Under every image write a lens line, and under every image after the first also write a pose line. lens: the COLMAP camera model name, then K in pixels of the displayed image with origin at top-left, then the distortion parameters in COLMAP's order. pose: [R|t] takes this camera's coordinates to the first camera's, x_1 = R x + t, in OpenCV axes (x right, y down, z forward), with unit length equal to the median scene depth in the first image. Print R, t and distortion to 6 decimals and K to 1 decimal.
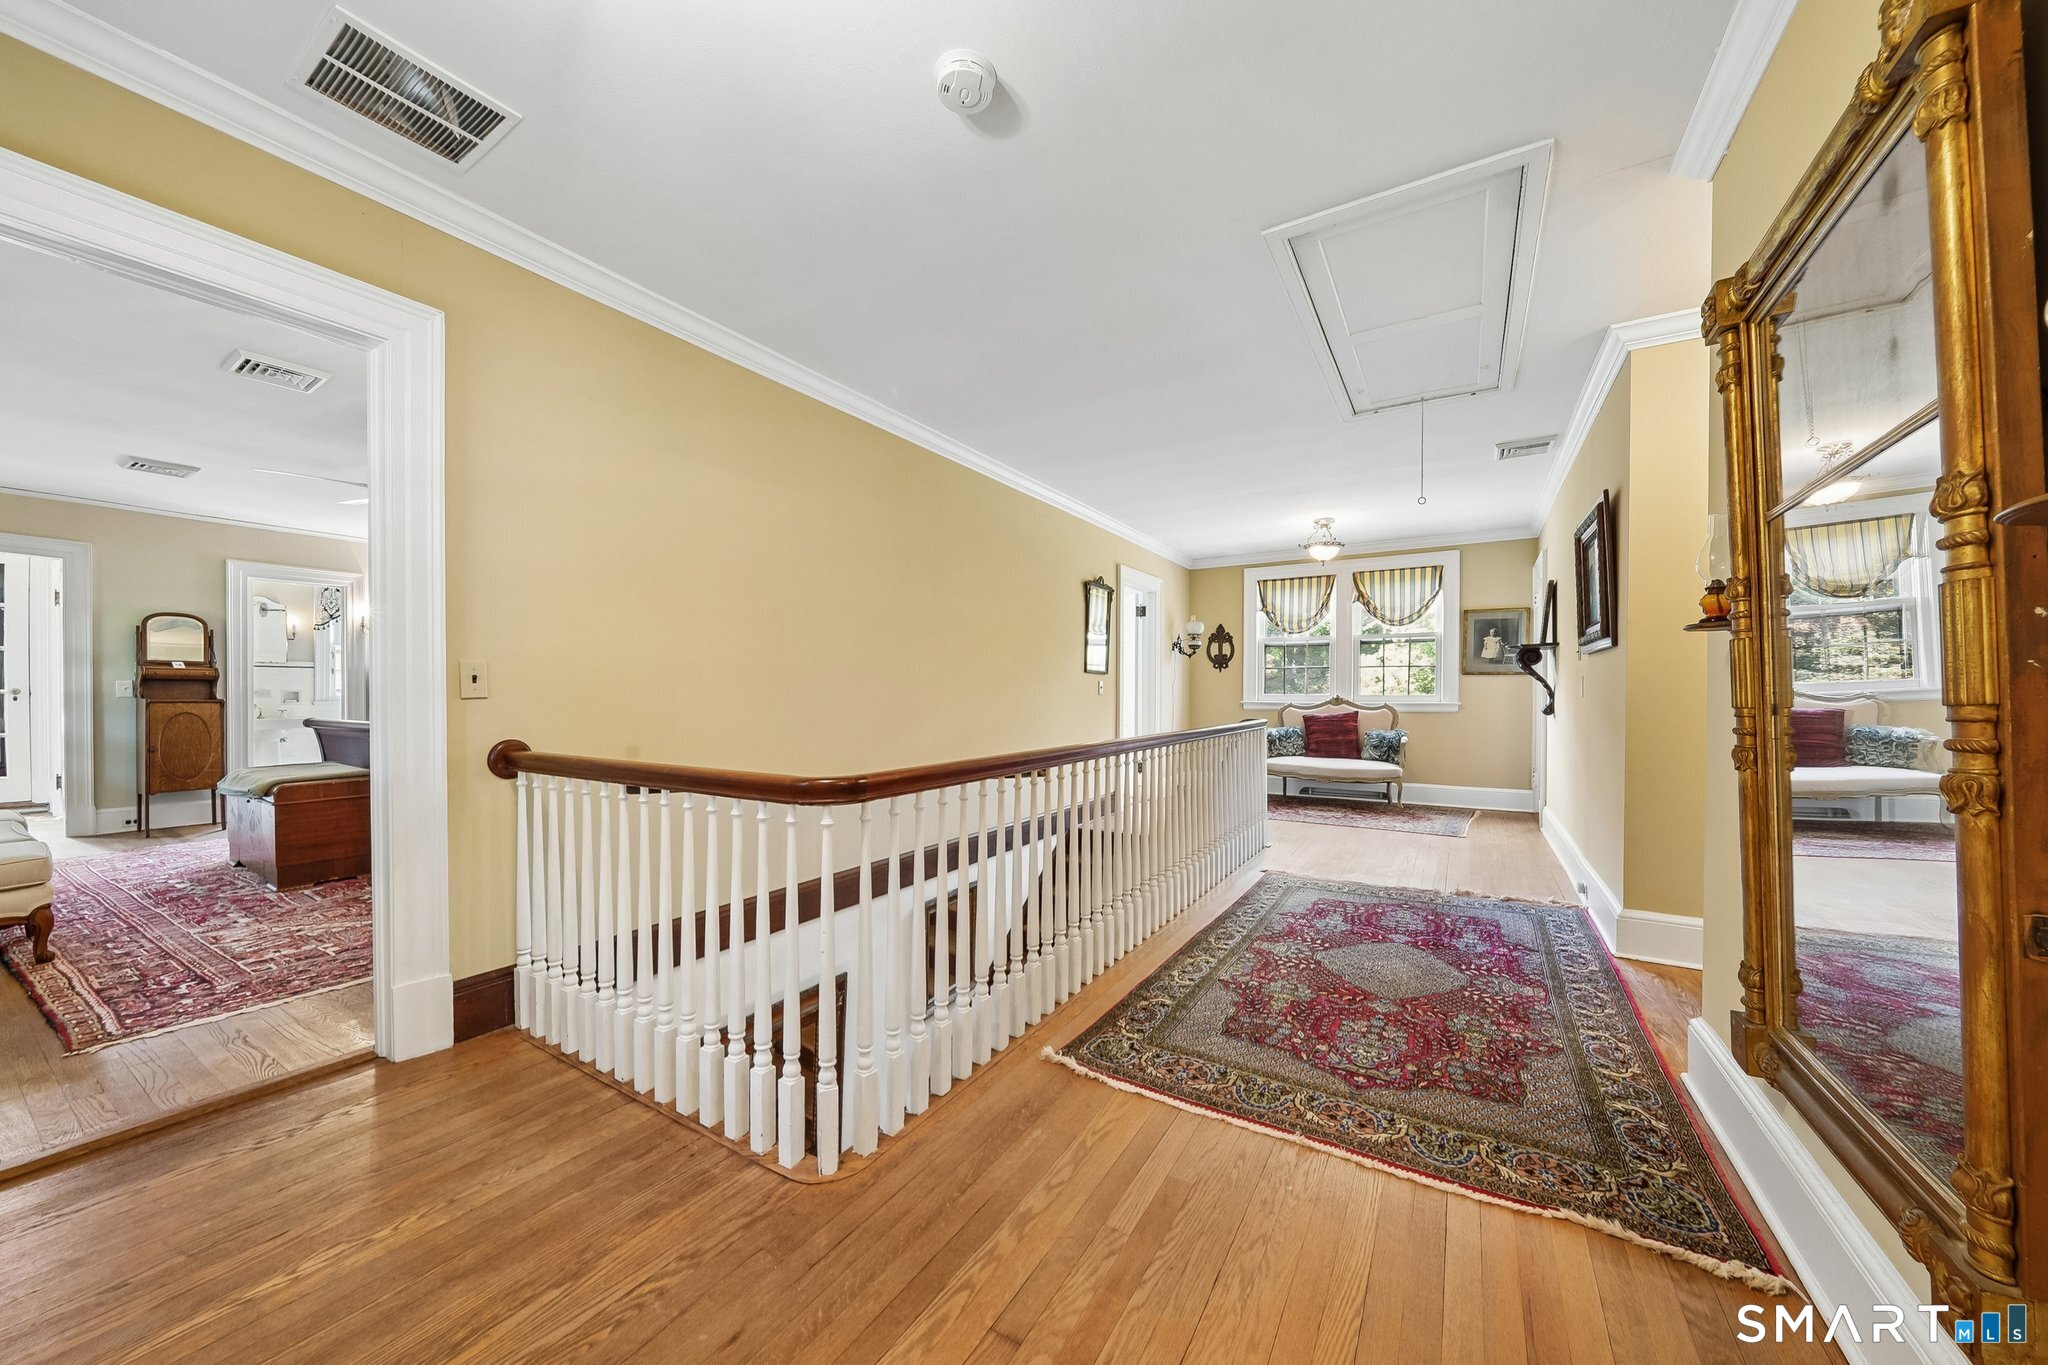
lens RADIAL K [[712.8, 0, 1015.1], [0, 712.8, 692.9], [0, 0, 1]] dist [-0.001827, -0.000228]
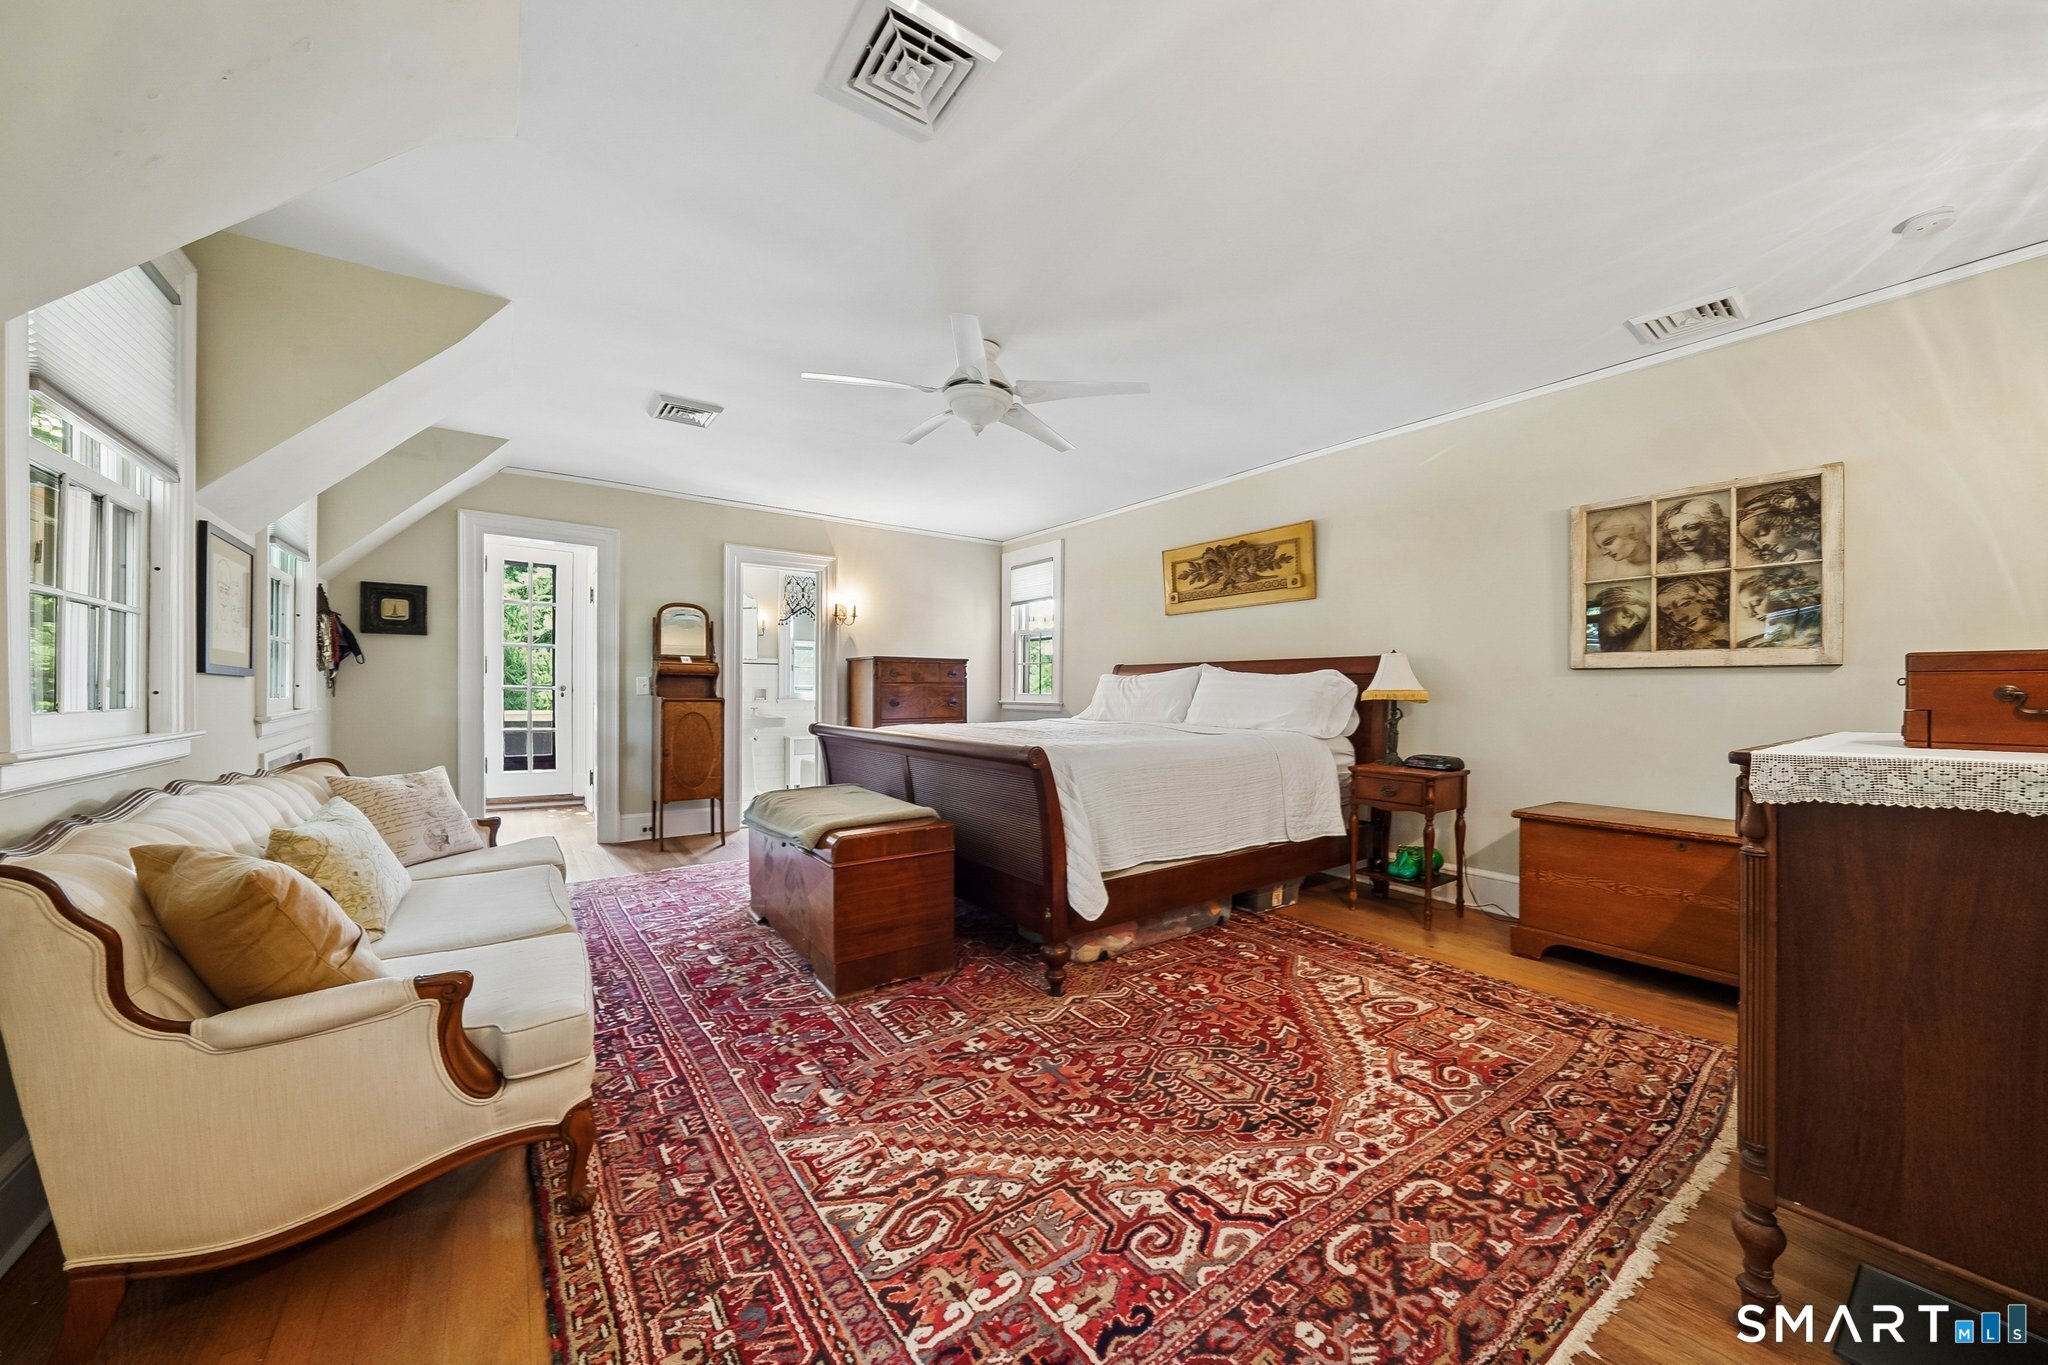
lens RADIAL K [[712.8, 0, 1027.1], [0, 712.8, 689.0], [0, 0, 1]] dist [-0.001827, -0.000228]
pose [[0.927972, 0.003971, -0.372628, -0.436040], [-0.006027, 0.999972, -0.004352, -0.000478], [0.372600, 0.006285, 0.927971, 0.318667]]
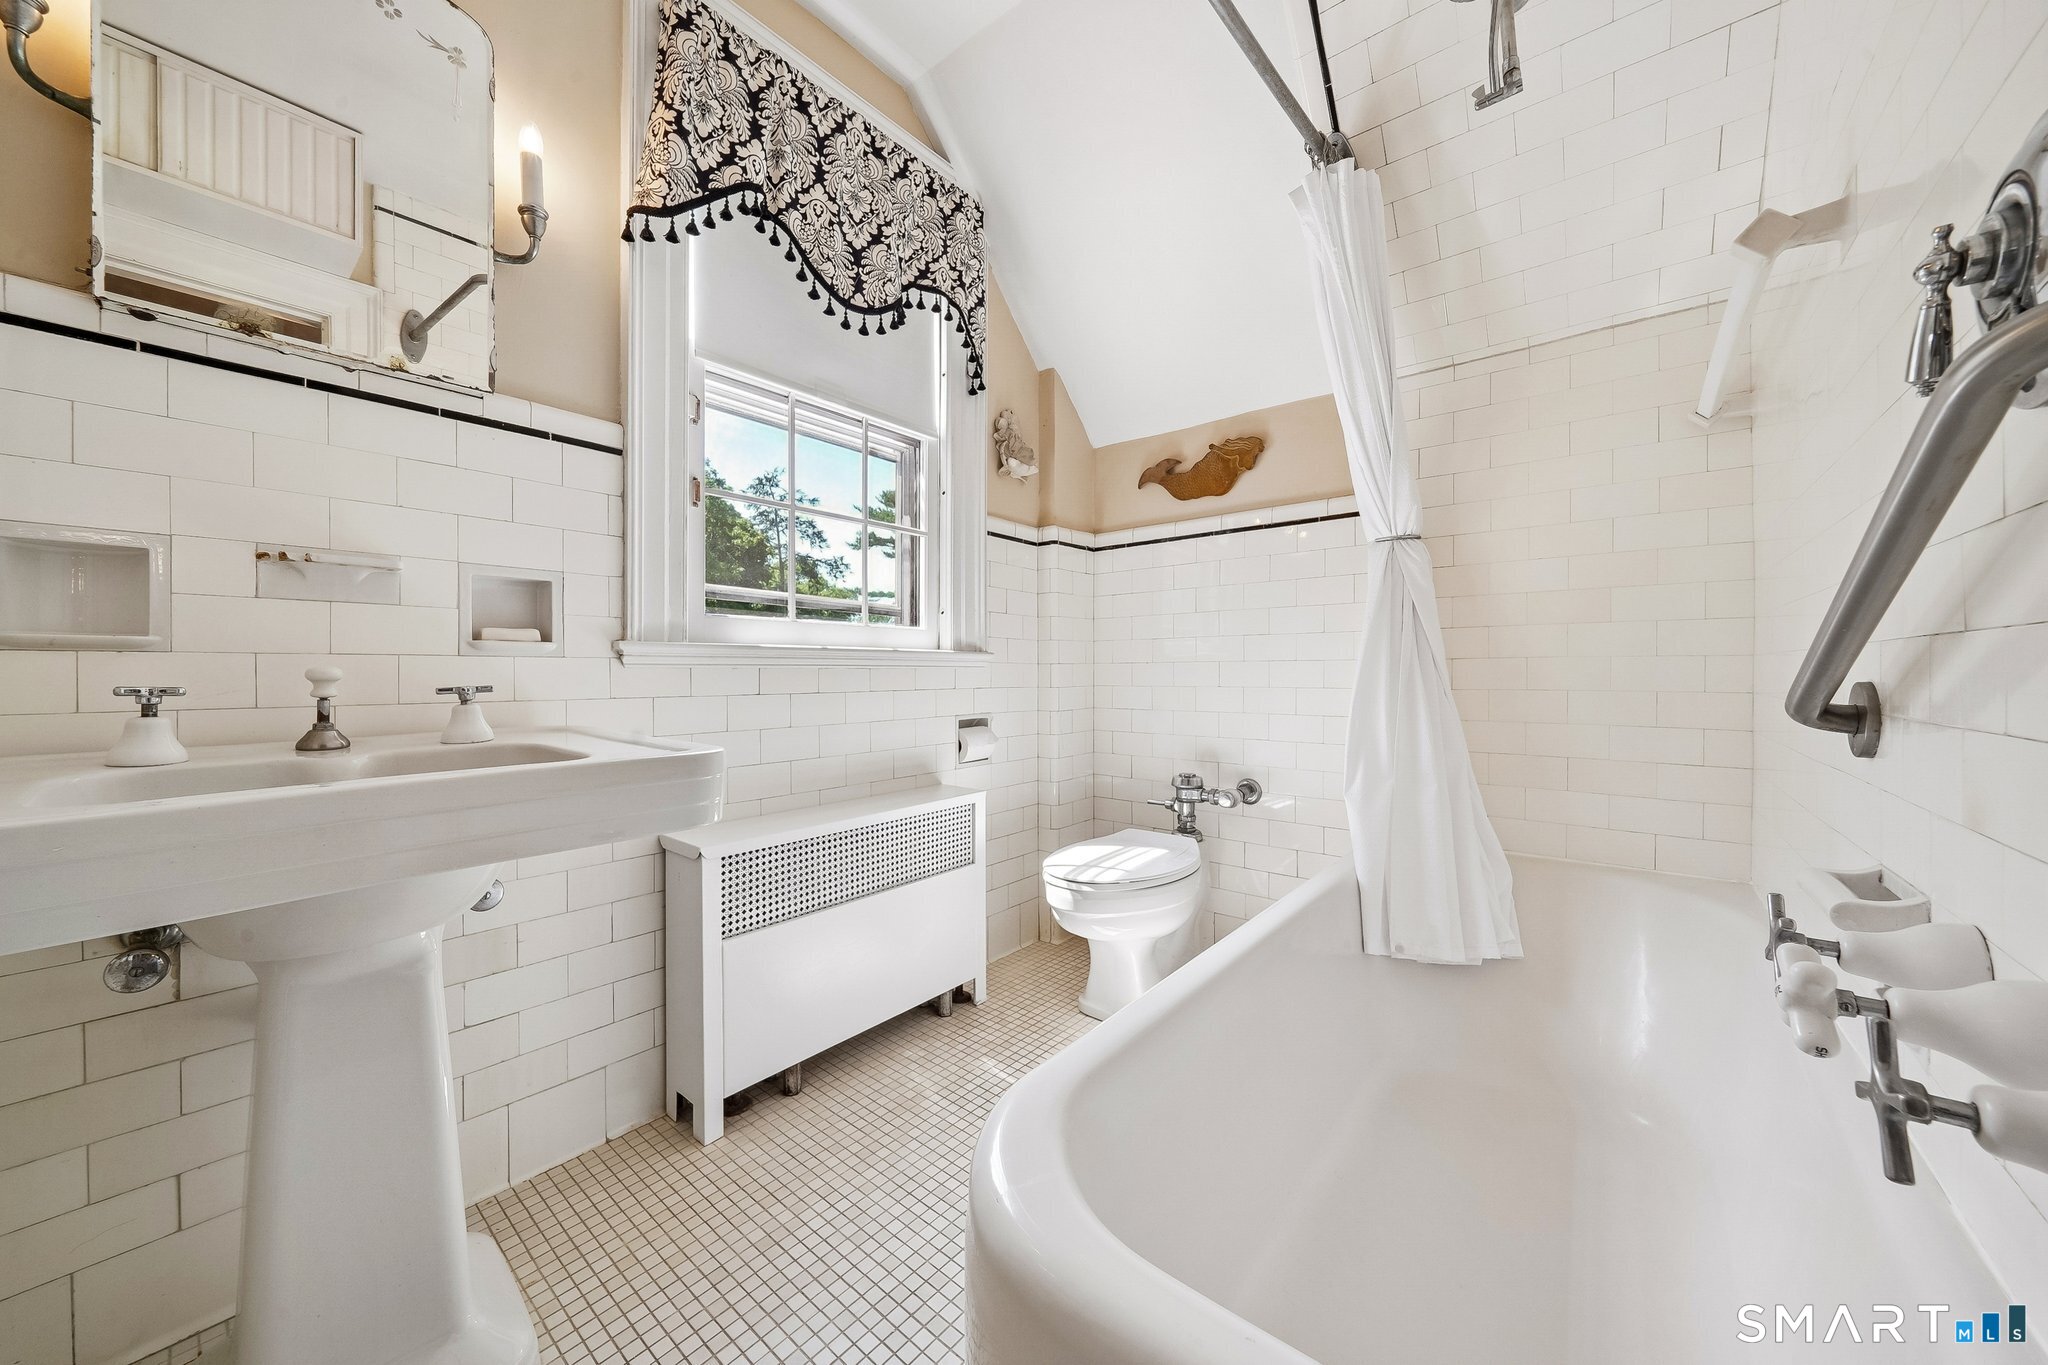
lens RADIAL K [[712.8, 0, 1027.0], [0, 712.8, 675.2], [0, 0, 1]] dist [-0.001827, -0.000228]
pose [[0.991060, 0.006669, -0.133249, -1.003087], [-0.005425, 0.999938, 0.009695, 0.018263], [0.133305, -0.008885, 0.991035, 0.945656]]
